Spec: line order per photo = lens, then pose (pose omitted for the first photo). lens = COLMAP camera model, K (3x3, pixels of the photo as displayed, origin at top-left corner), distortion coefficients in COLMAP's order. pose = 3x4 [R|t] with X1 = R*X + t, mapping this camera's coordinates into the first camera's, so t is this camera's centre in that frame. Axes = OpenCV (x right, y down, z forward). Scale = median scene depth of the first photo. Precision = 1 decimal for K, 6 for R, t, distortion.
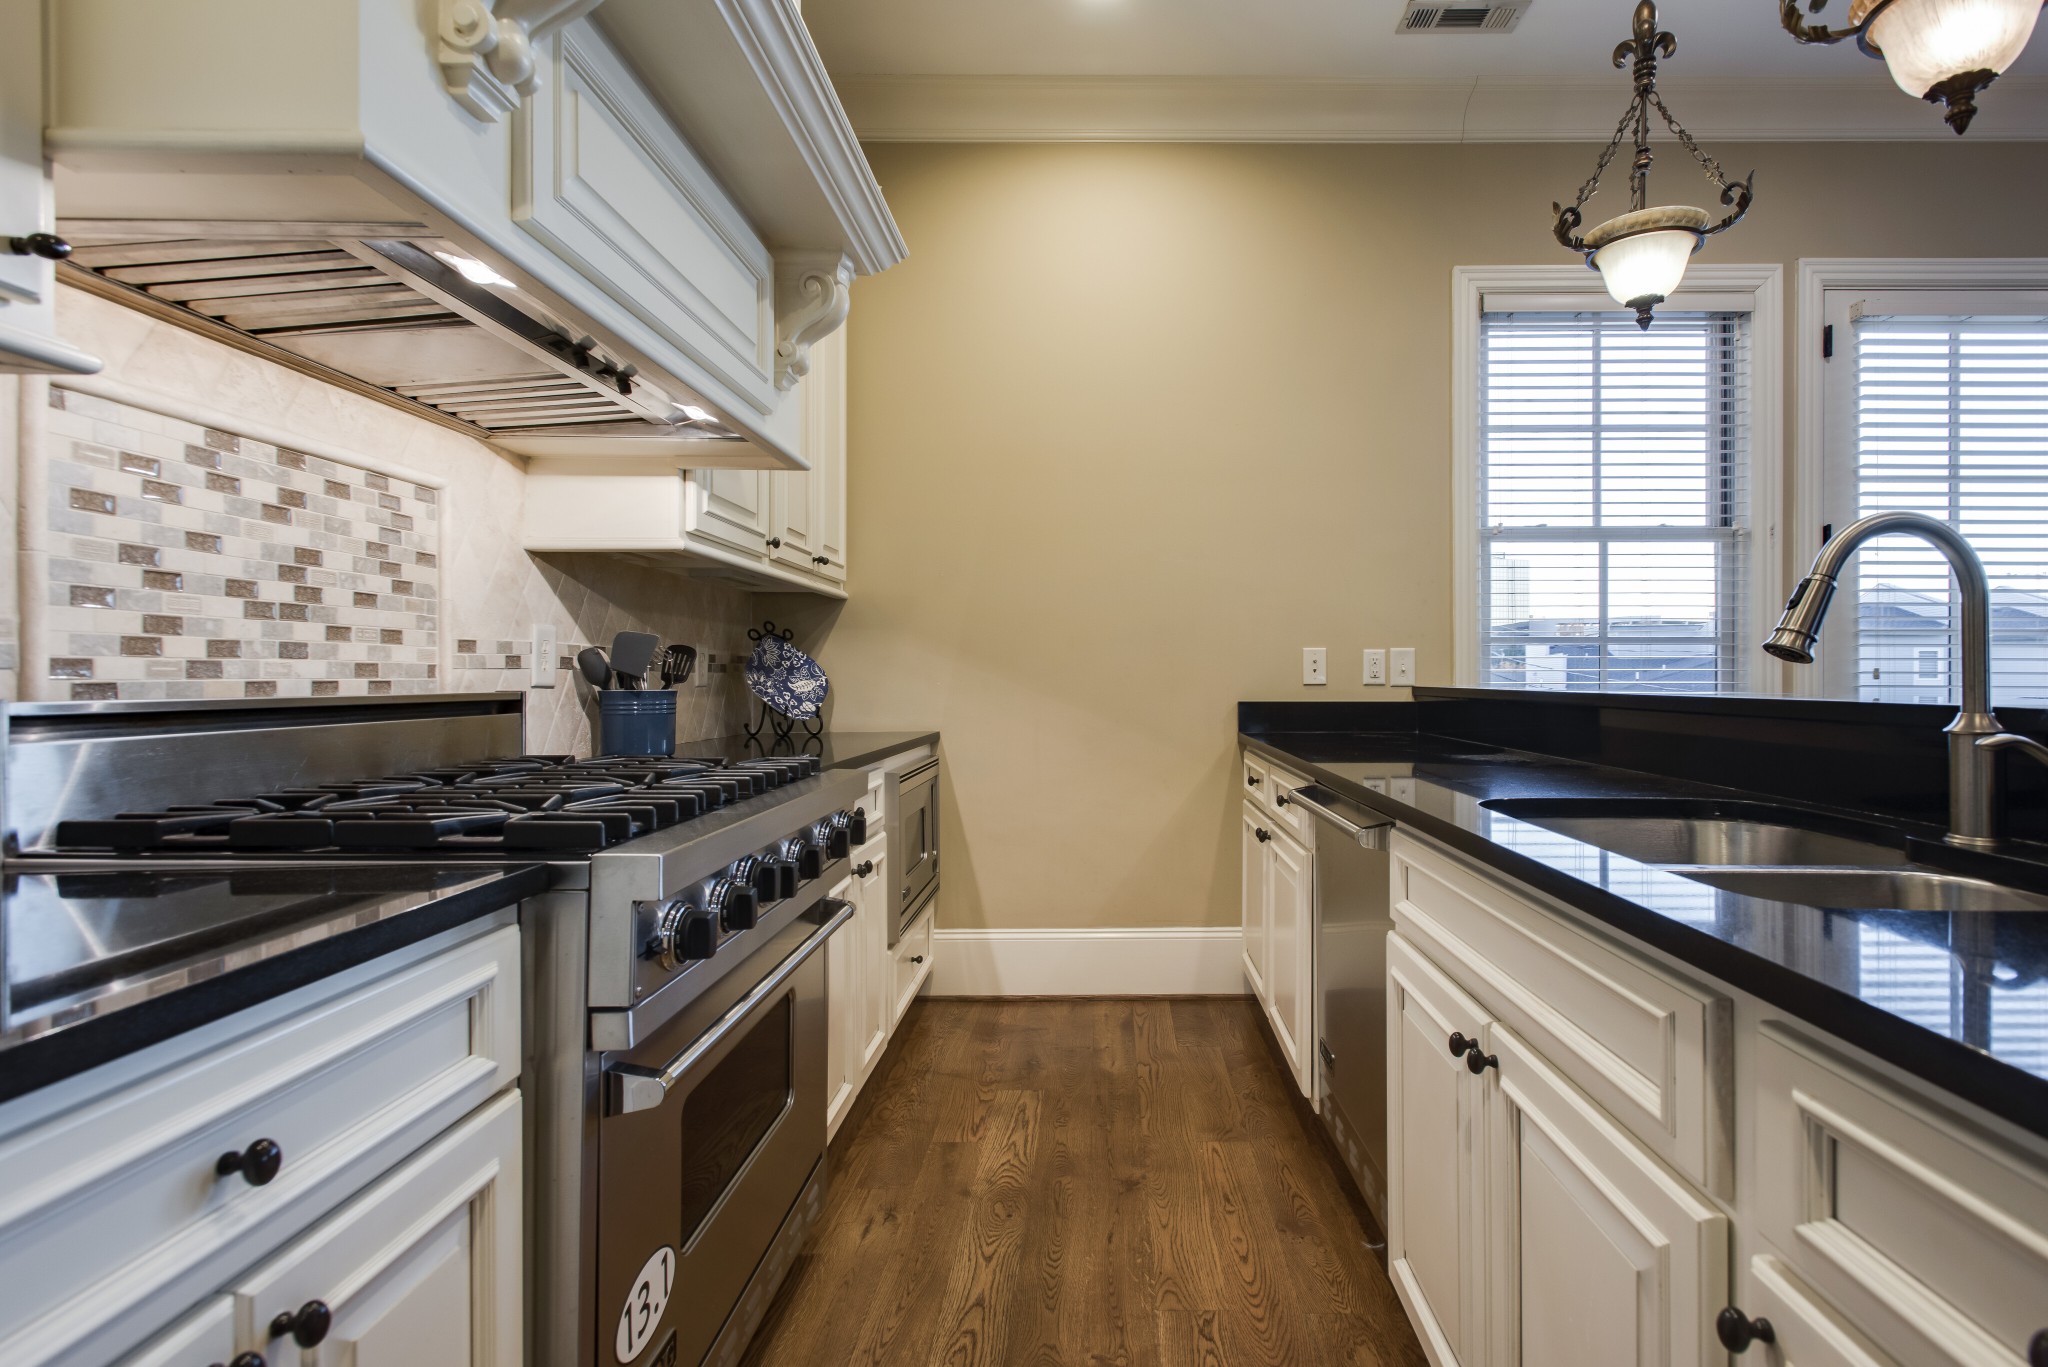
lens RADIAL K [[982.2, 0, 1065.4], [0, 982.2, 670.9], [0, 0, 1]] dist [0.011584, -0.000328]
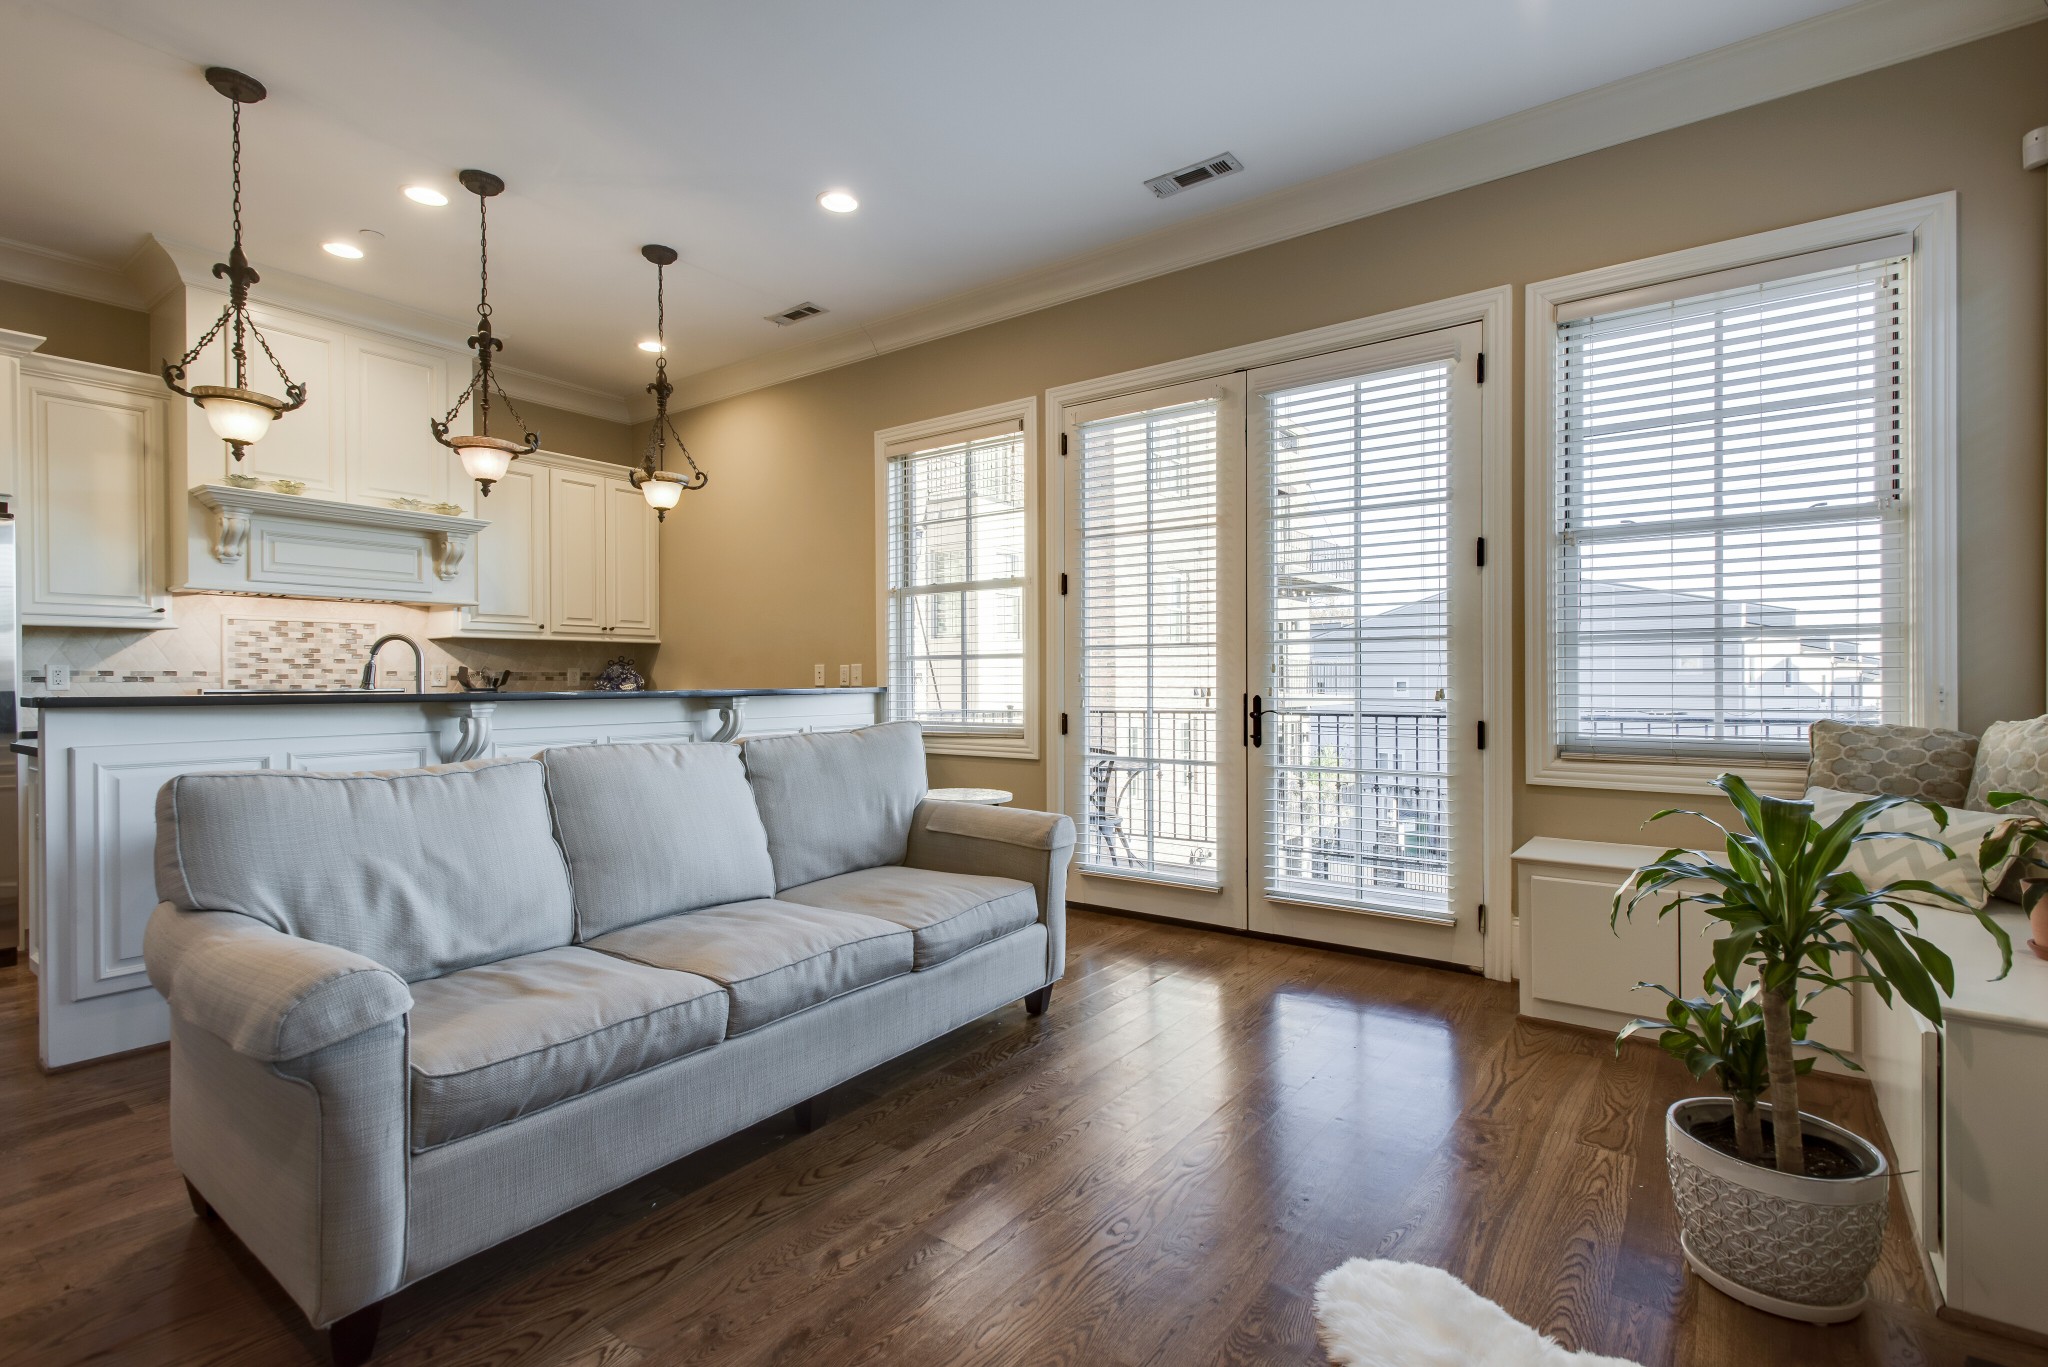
lens RADIAL K [[921.4, 0, 1024.0], [0, 921.4, 683.5], [0, 0, 1]] dist [0.002981, 0.000001]
pose [[0.811998, -0.002703, -0.583653, 2.706506], [0.008410, 0.999940, 0.007069, 0.002533], [0.583599, -0.010648, 0.811972, -0.190492]]
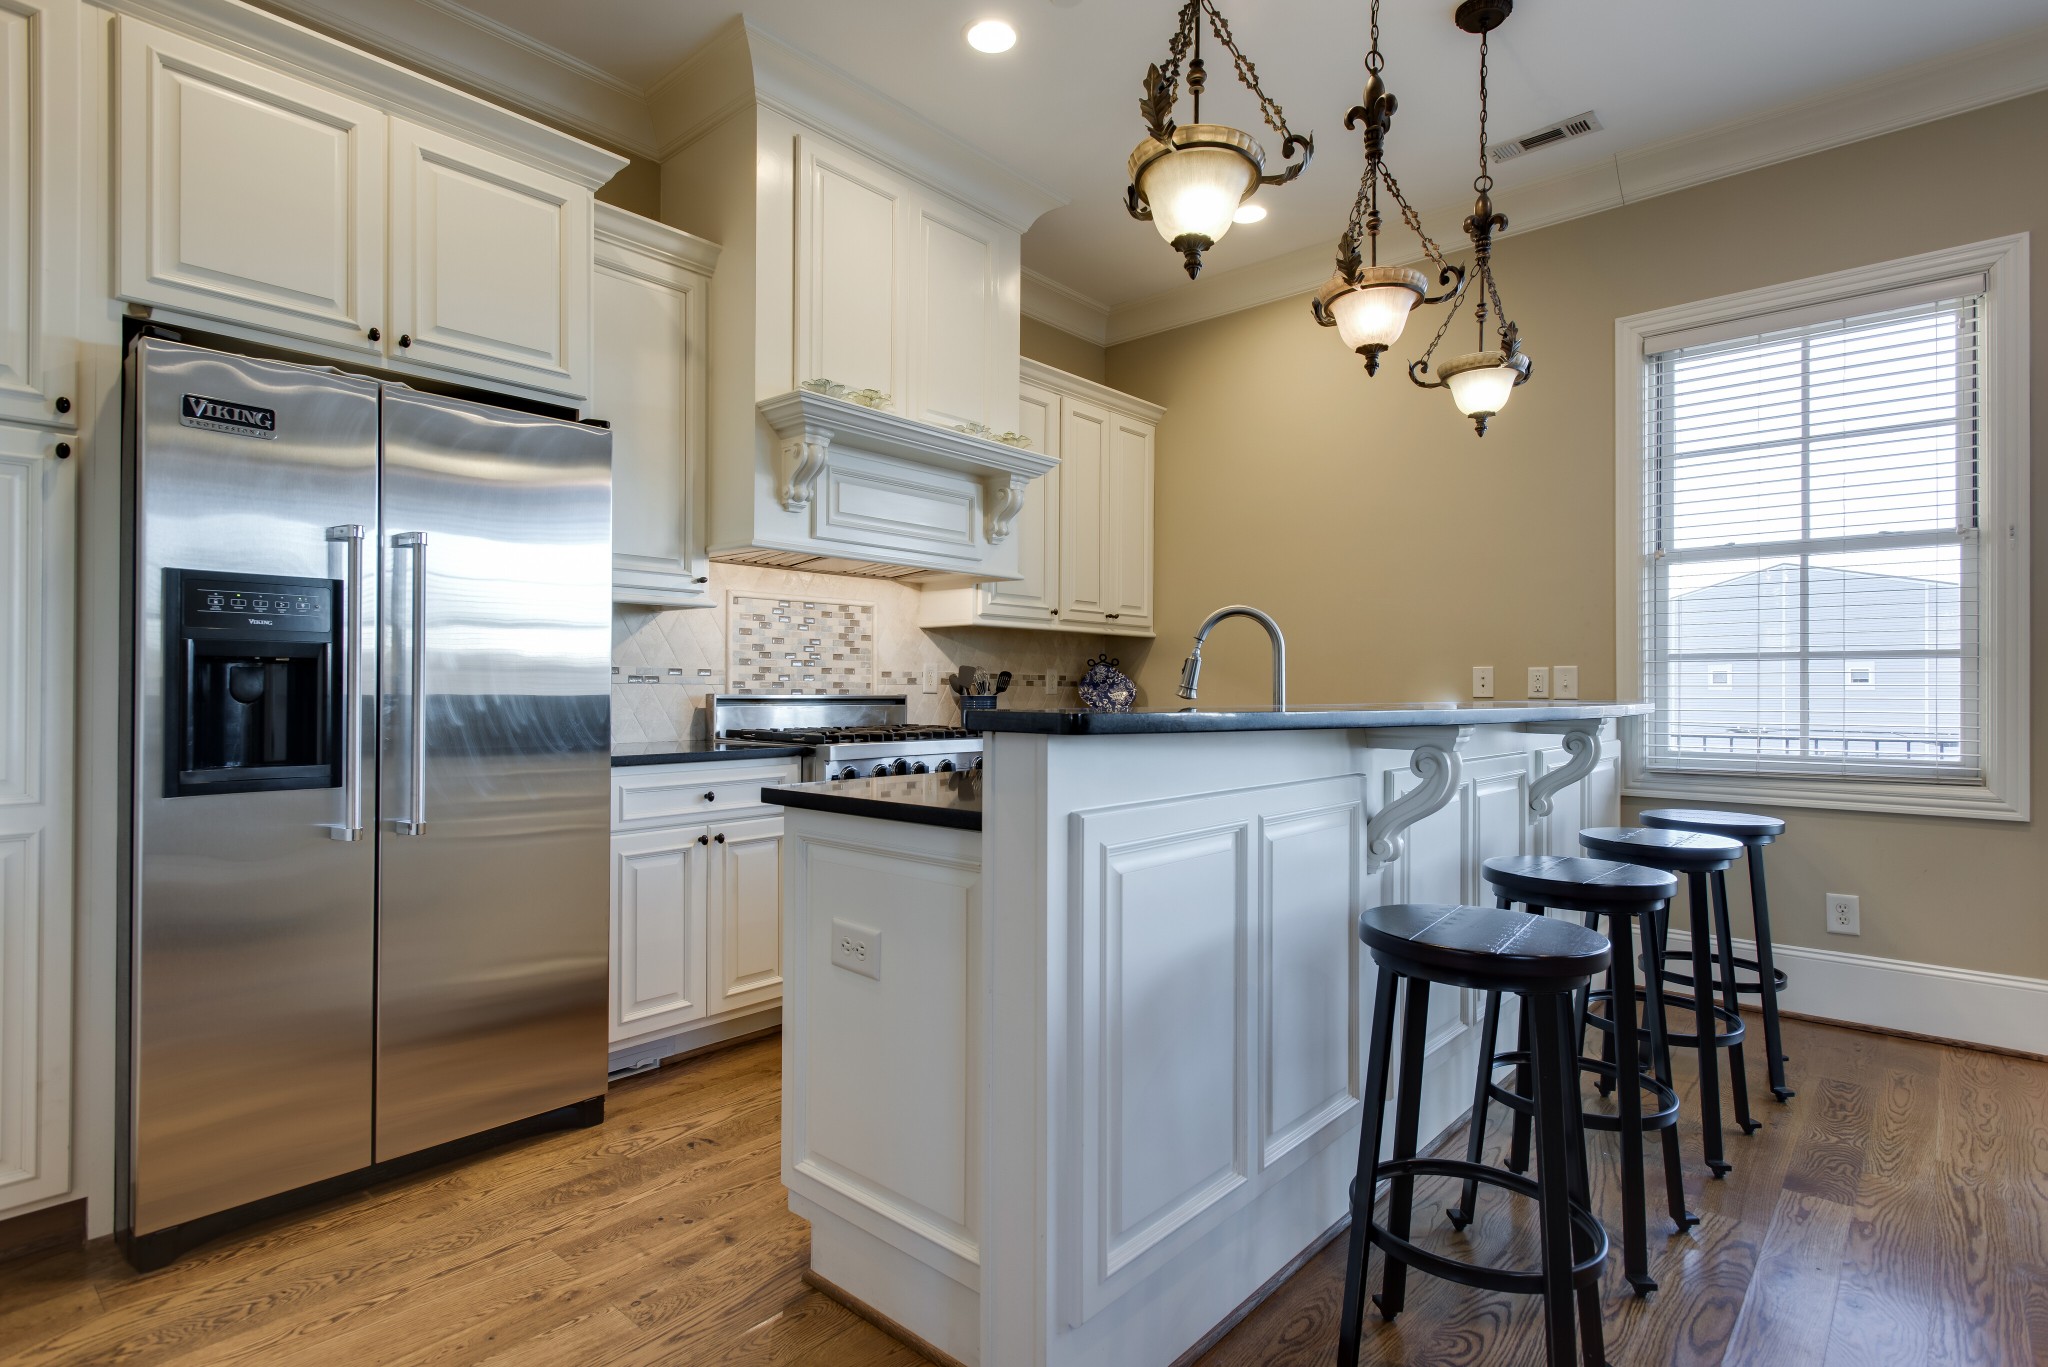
lens RADIAL K [[981.8, 0, 1005.5], [0, 981.8, 688.3], [0, 0, 1]] dist [0.001764, 0.000101]
pose [[0.748114, 0.002196, -0.663566, 1.094653], [-0.000375, 0.999996, 0.002887, 0.000005], [0.663570, -0.001911, 0.748112, -0.502288]]
